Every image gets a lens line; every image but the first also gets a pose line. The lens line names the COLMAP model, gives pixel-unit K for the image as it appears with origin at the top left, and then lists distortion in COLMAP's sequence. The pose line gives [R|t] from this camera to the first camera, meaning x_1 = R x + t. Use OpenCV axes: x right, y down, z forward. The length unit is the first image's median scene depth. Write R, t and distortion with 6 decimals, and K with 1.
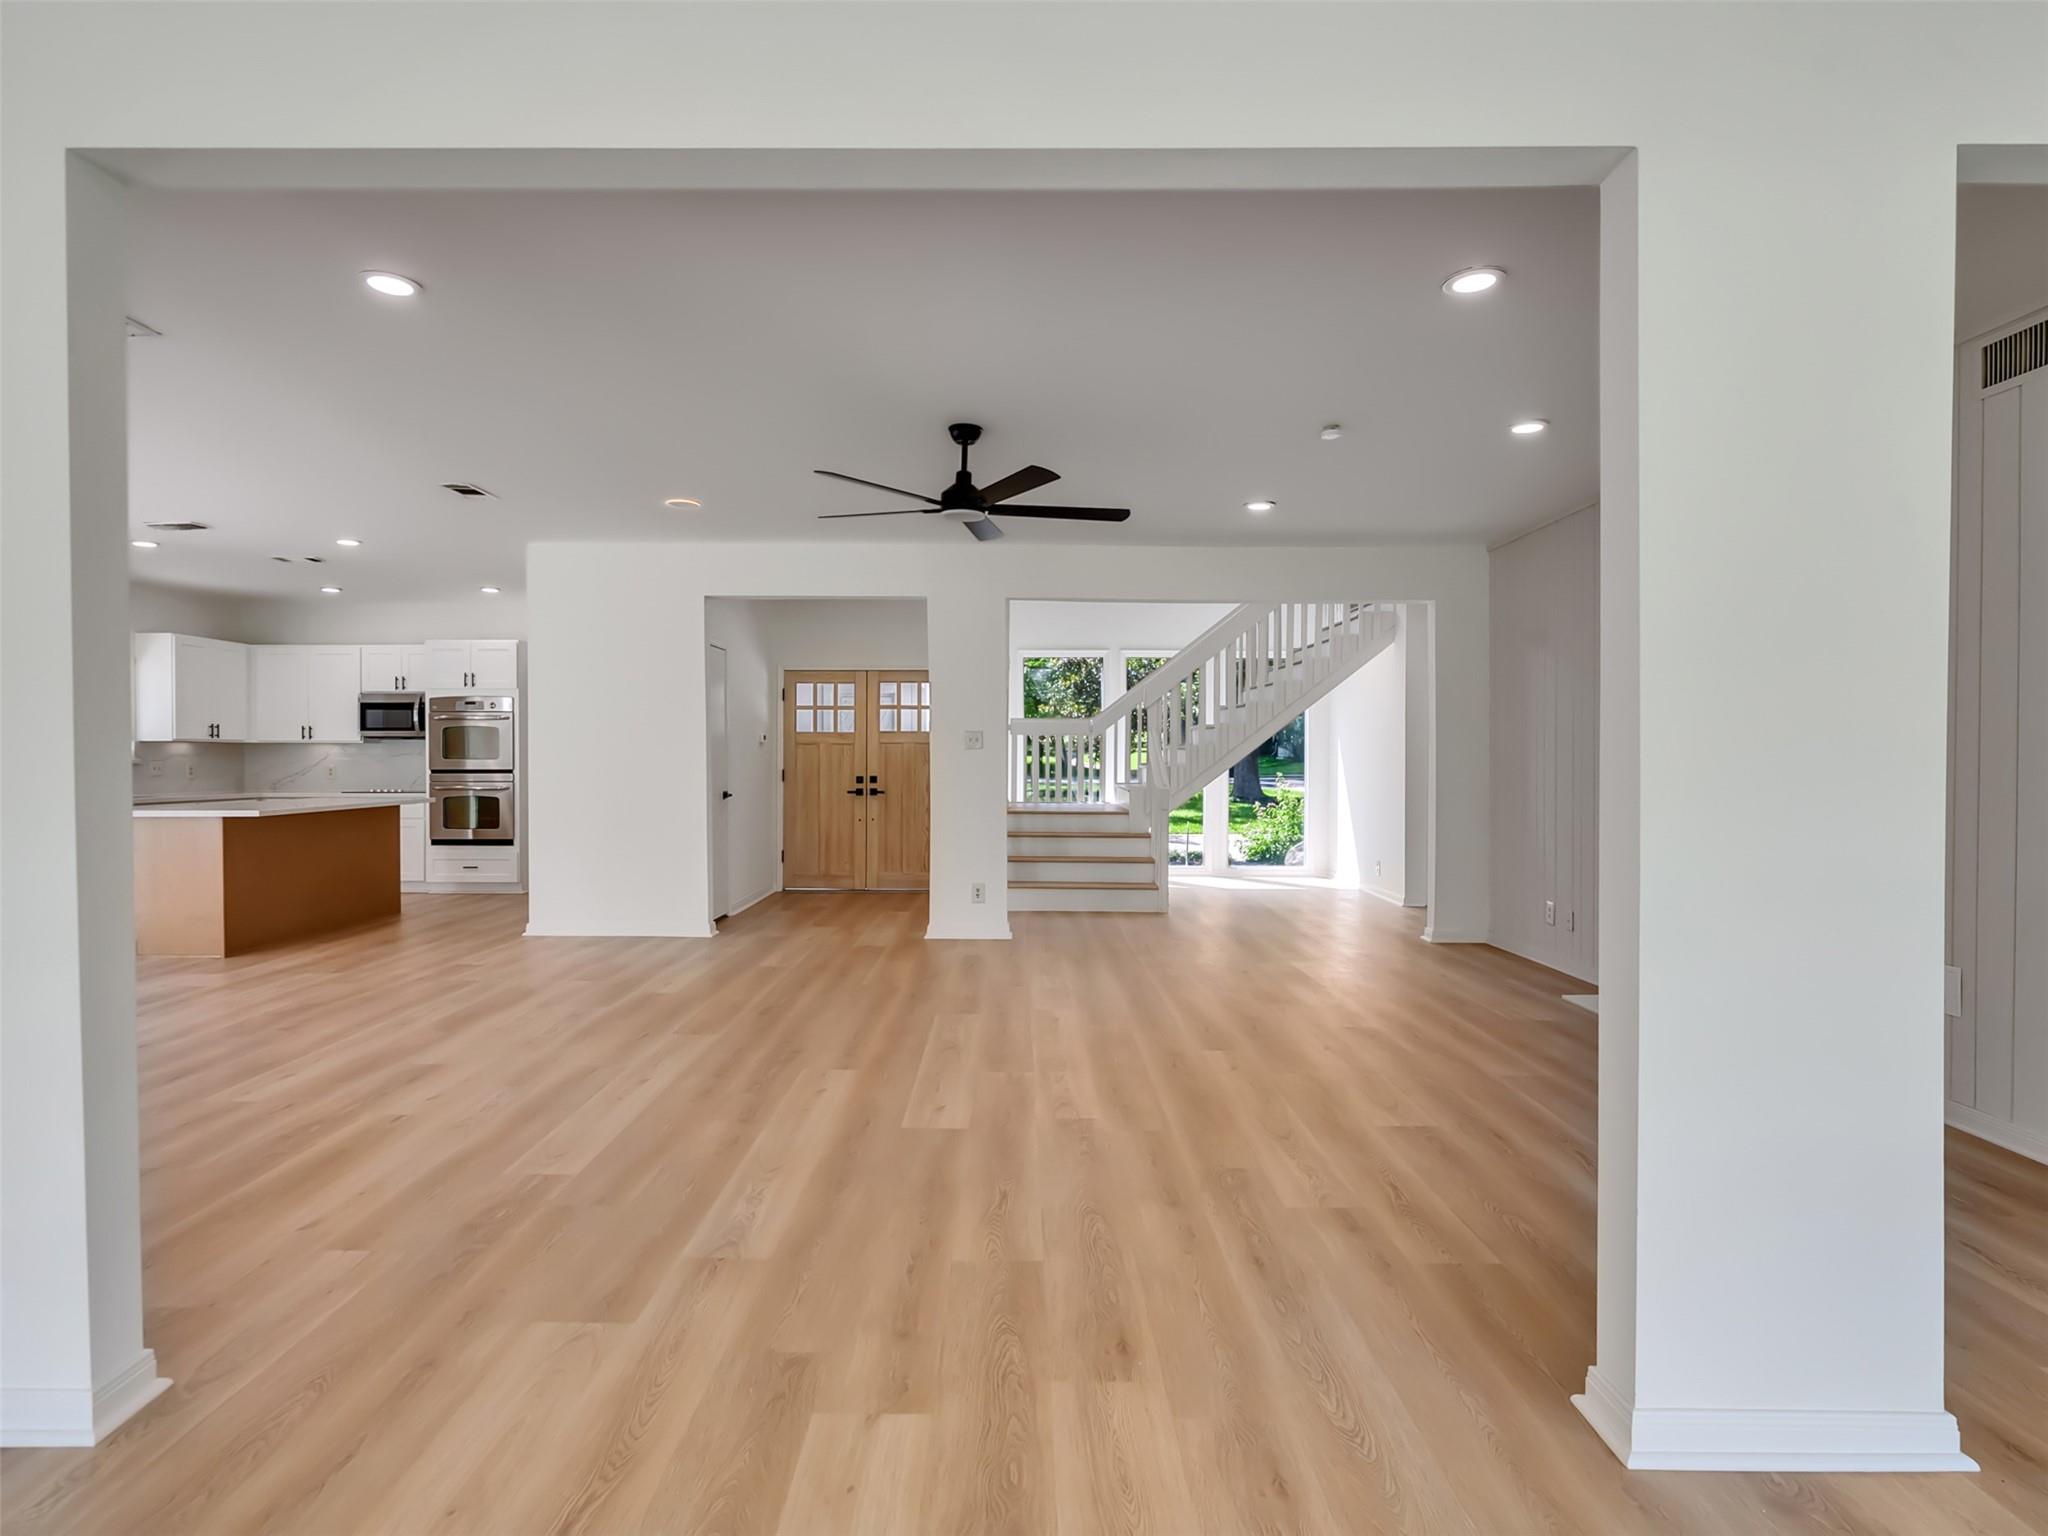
lens RADIAL K [[1046.7, 0, 1009.1], [0, 1046.7, 766.6], [0, 0, 1]] dist [-0.008563, 0.007204]
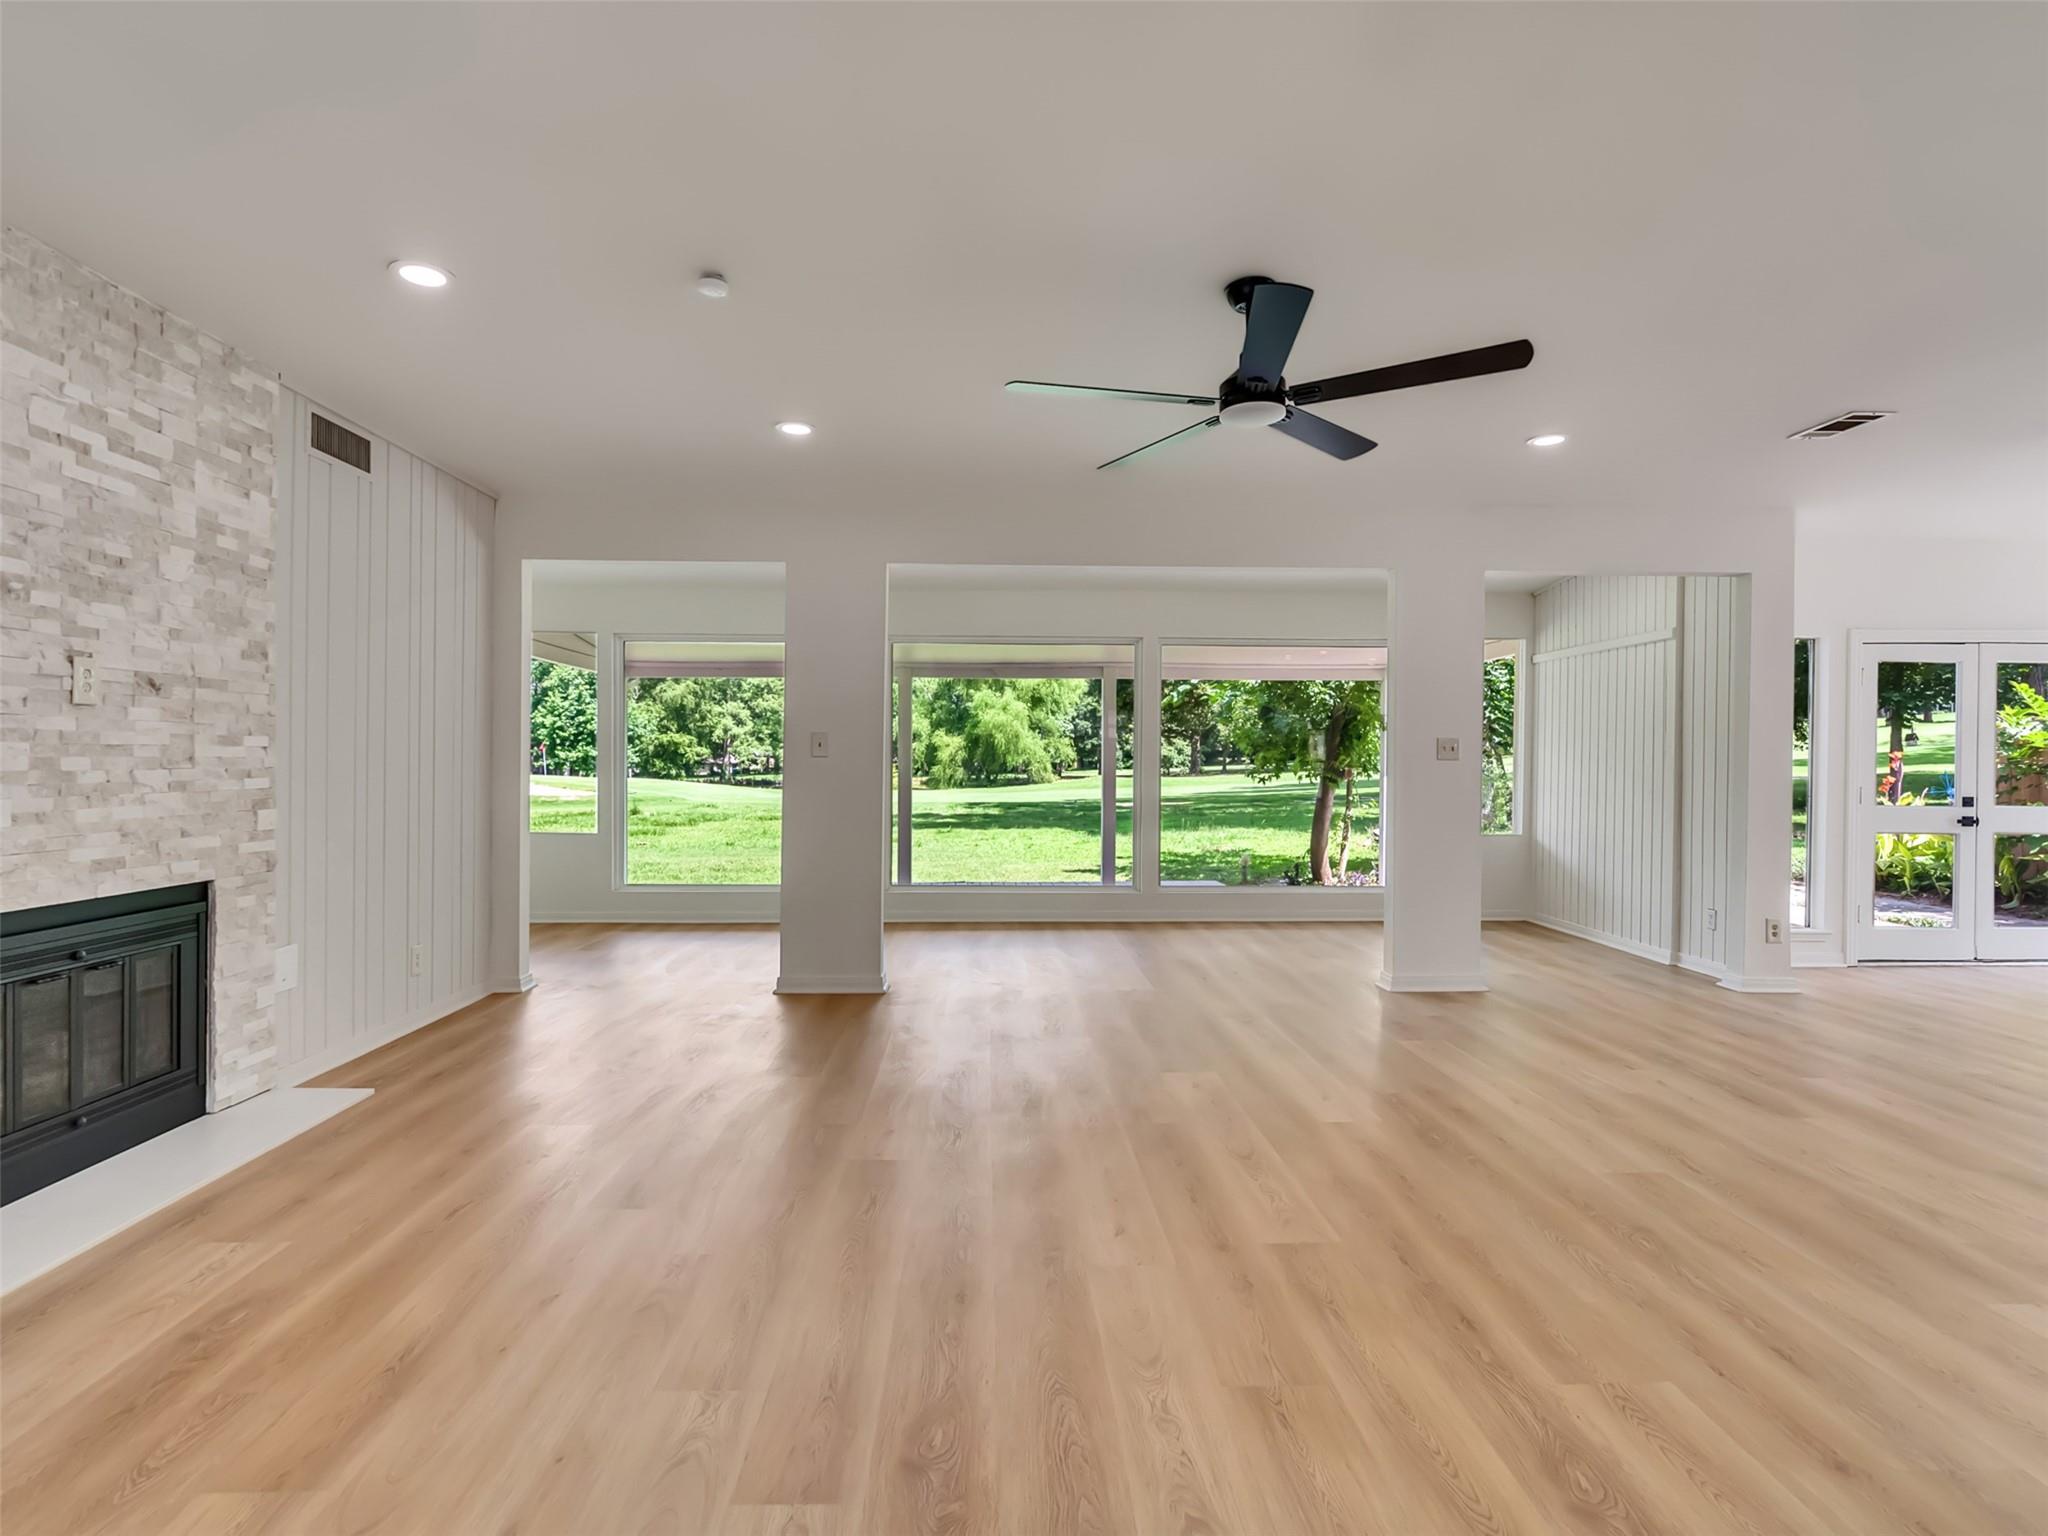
lens RADIAL K [[1048.4, 0, 1008.6], [0, 1048.4, 764.7], [0, 0, 1]] dist [-0.006119, 0.004995]
pose [[-0.999505, -0.008645, -0.030244, 0.065816], [-0.009146, 0.999823, 0.016446, -0.010171], [0.030097, 0.016714, -0.999407, 0.829020]]
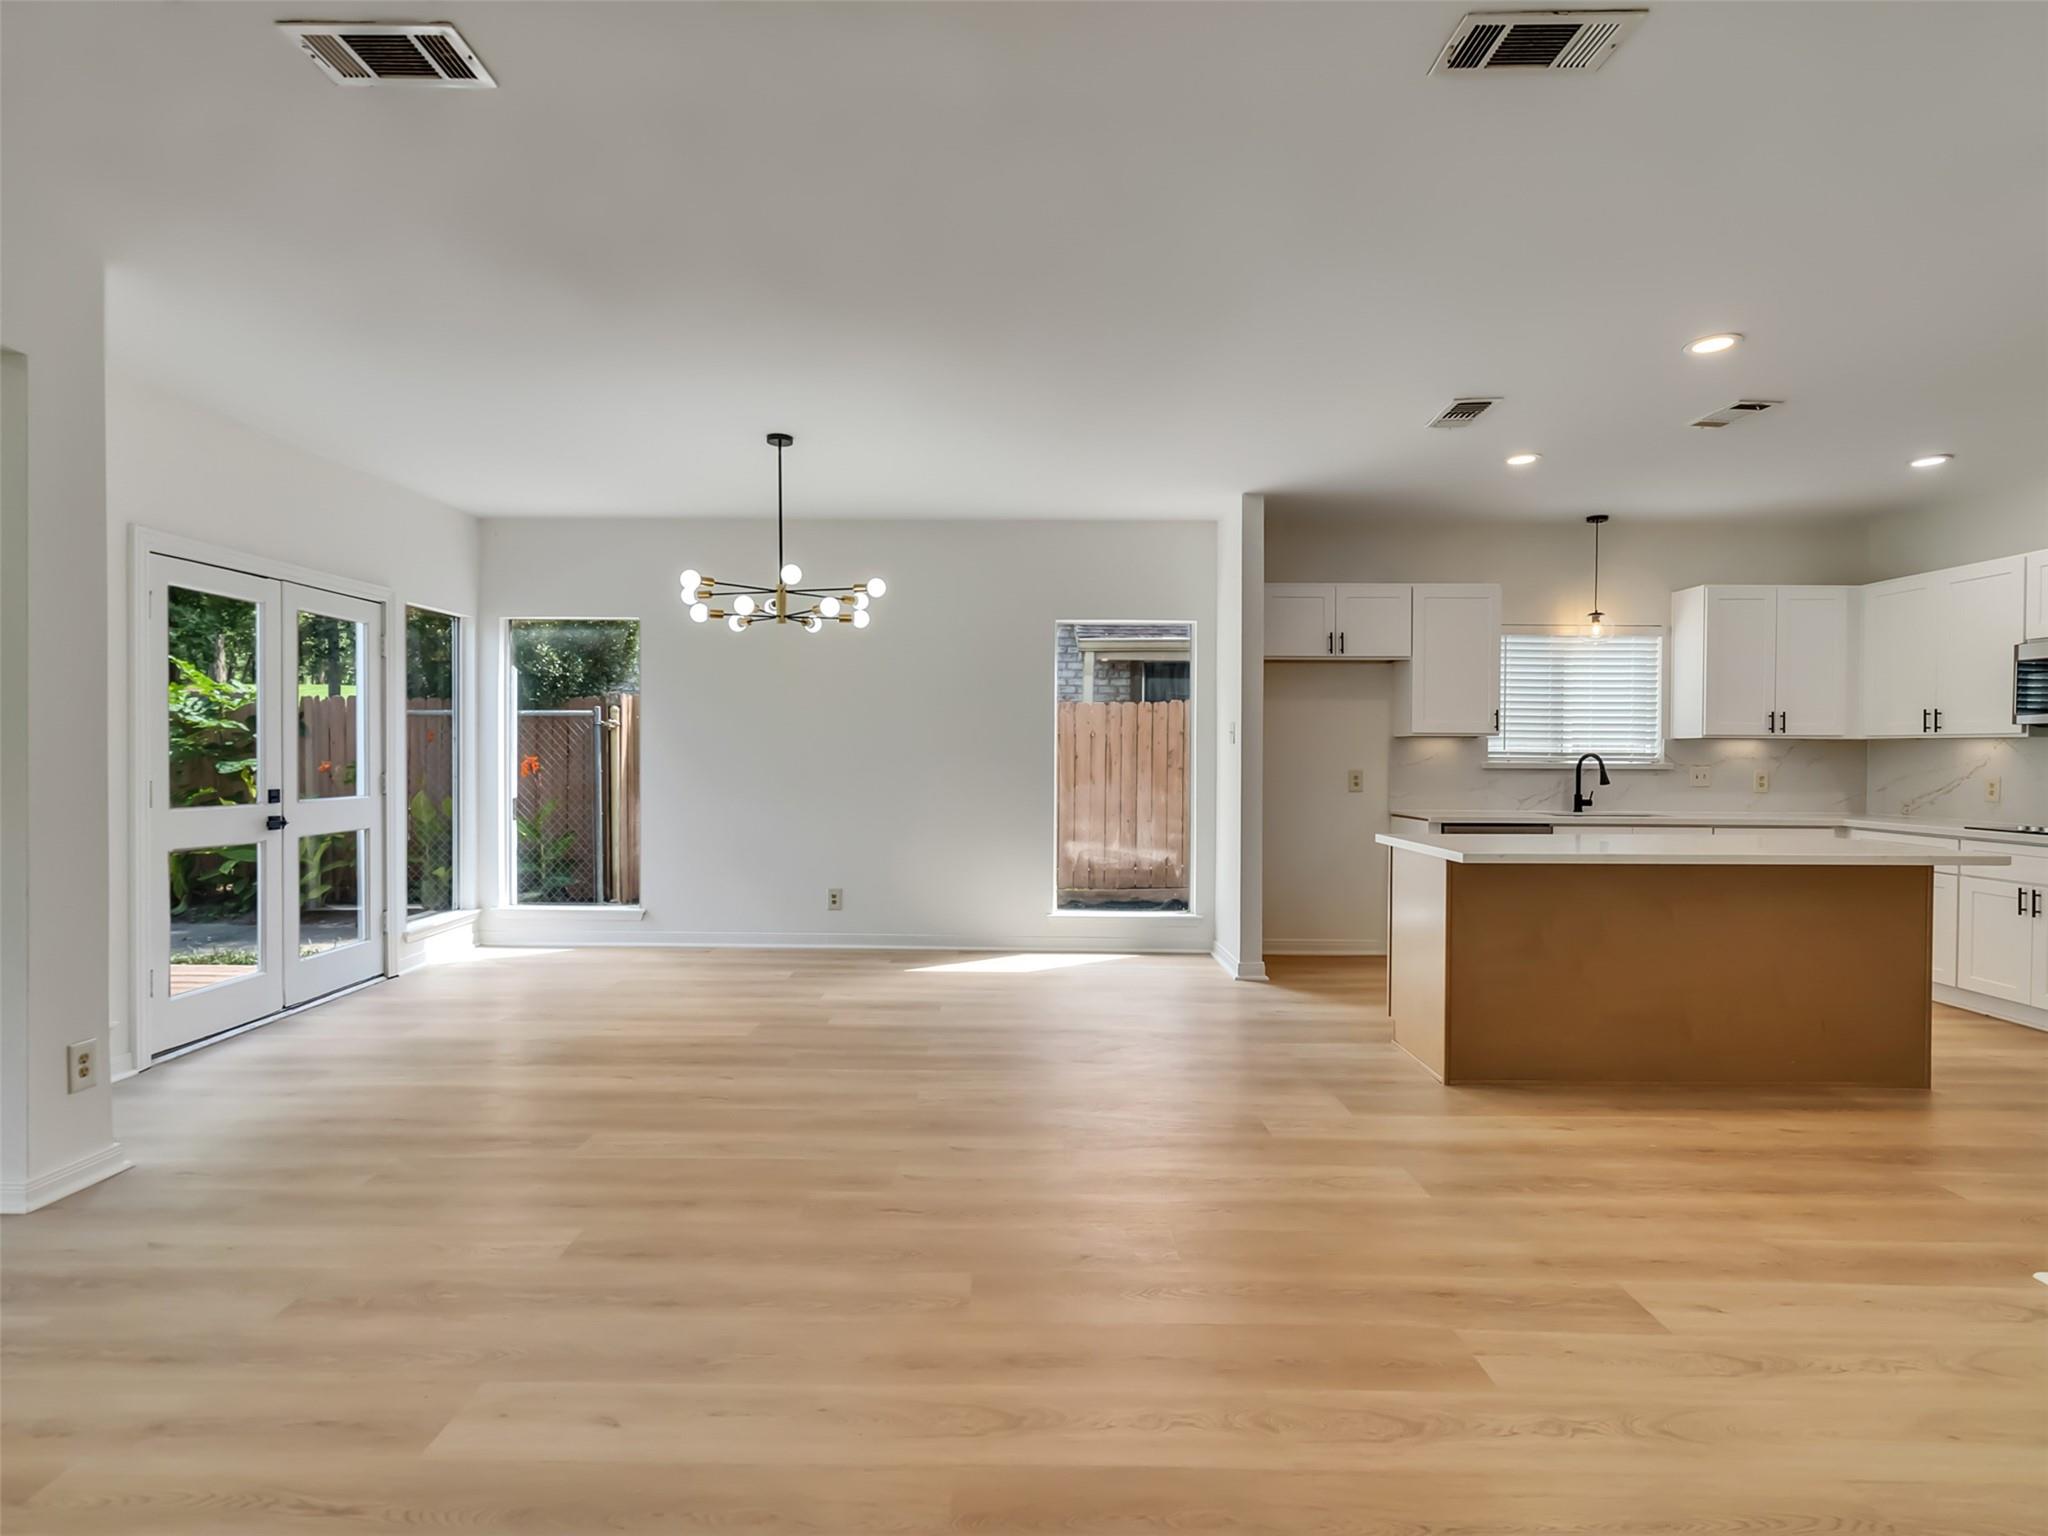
lens RADIAL K [[1048.4, 0, 1008.6], [0, 1048.4, 764.7], [0, 0, 1]] dist [-0.006119, 0.004995]
pose [[-0.002407, 0.010879, -0.999938, -0.088419], [-0.016067, 0.999811, 0.010917, -0.006426], [0.999868, 0.016093, -0.002232, 0.505197]]
